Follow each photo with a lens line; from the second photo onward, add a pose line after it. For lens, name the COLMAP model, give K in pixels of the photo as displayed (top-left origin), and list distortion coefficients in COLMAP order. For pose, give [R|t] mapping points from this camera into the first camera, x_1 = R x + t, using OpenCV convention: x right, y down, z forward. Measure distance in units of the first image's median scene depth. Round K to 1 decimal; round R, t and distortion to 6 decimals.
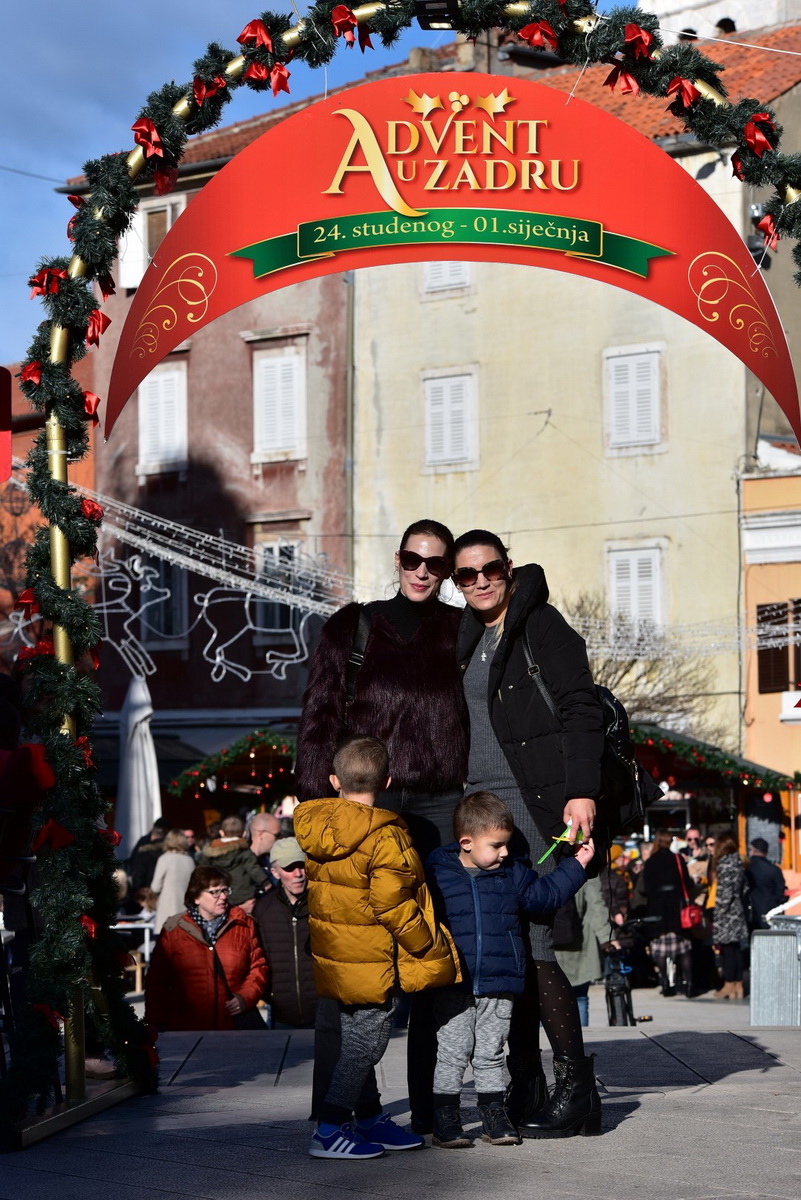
lens RADIAL K [[3480.1, 0, 400.5], [0, 3480.1, 600.0], [0, 0, 1]] dist [0.130669, 1.688793]
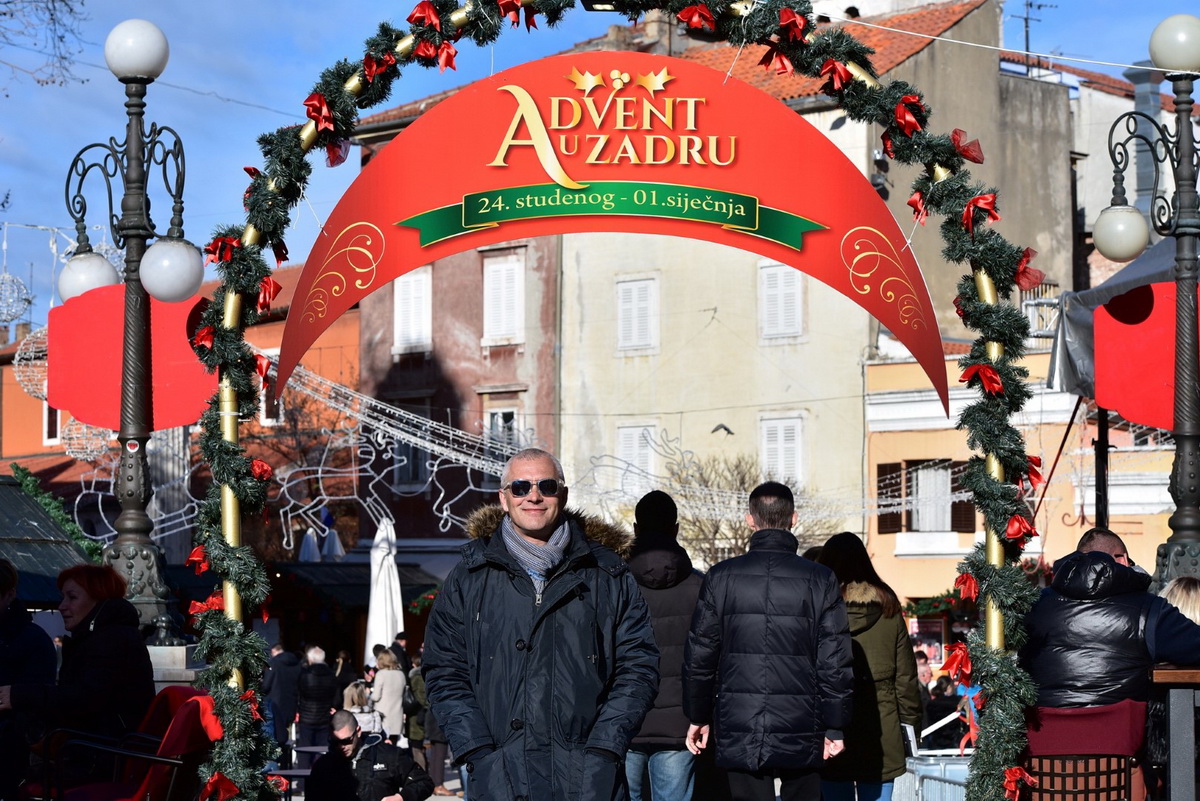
lens RADIAL K [[2619.3, 0, 600.0], [0, 2619.3, 400.5], [0, 0, 1]] dist [-0.202890, 0.138648]
pose [[0.999956, 0.009235, -0.001669, 0.012835], [-0.009257, 0.999866, -0.013537, -0.036605], [0.001543, 0.013552, 0.999907, 0.224838]]
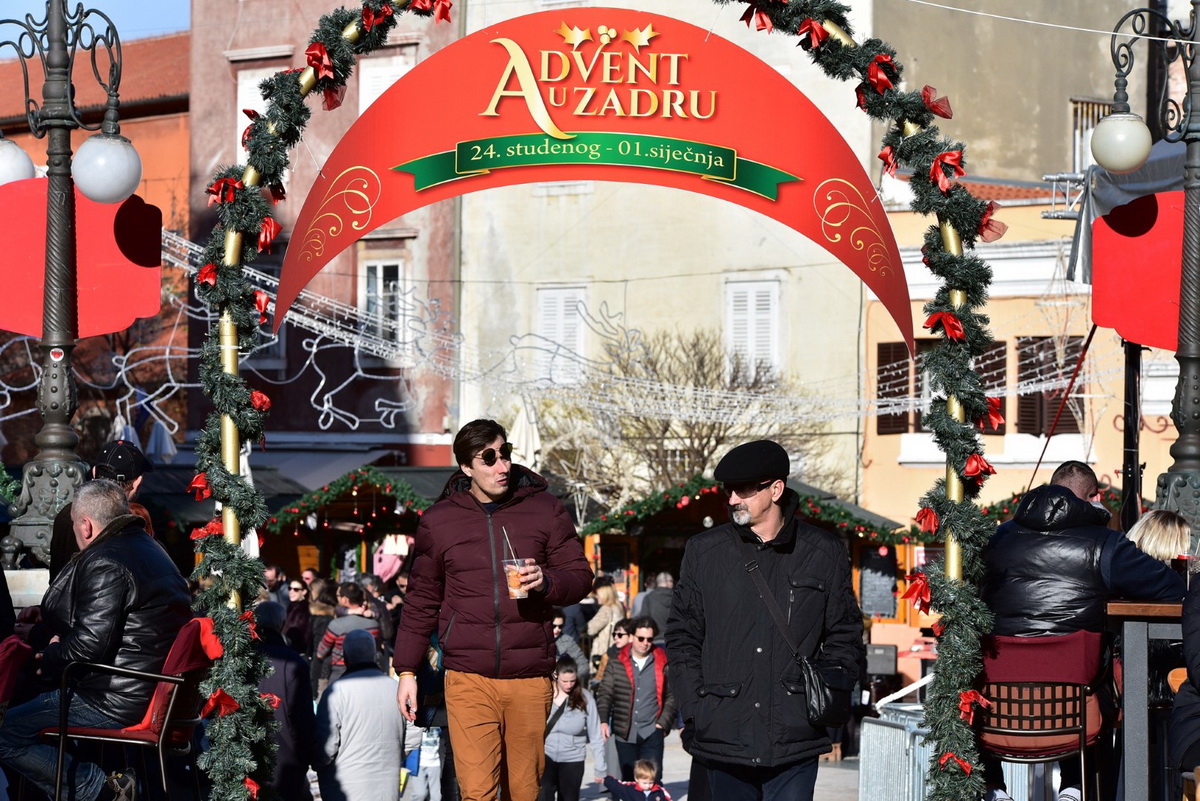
lens RADIAL K [[3730.9, 0, 600.0], [0, 3730.9, 400.5], [0, 0, 1]] dist [0.270943, 2.365173]
pose [[0.999384, 0.021468, 0.027761, -0.015170], [-0.022353, 0.999239, 0.031960, -0.065216], [-0.027054, -0.032561, 0.999104, -0.165270]]
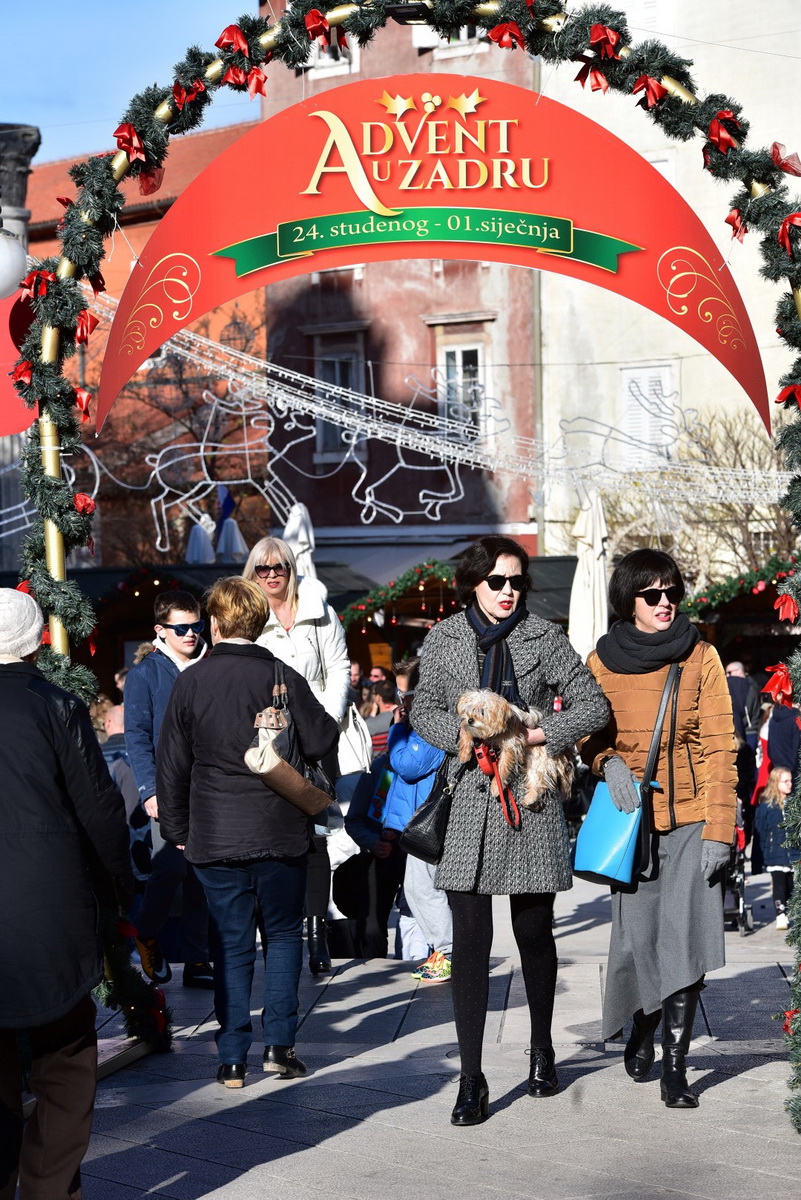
lens RADIAL K [[3854.6, 0, 387.6], [0, 3854.6, 600.8], [0, 0, 1]] dist [0.266600, 3.502401]
pose [[0.997614, -0.008735, -0.068489, 0.079410], [0.012989, 0.997998, 0.061904, -0.066569], [0.067811, -0.062646, 0.995729, -0.138902]]
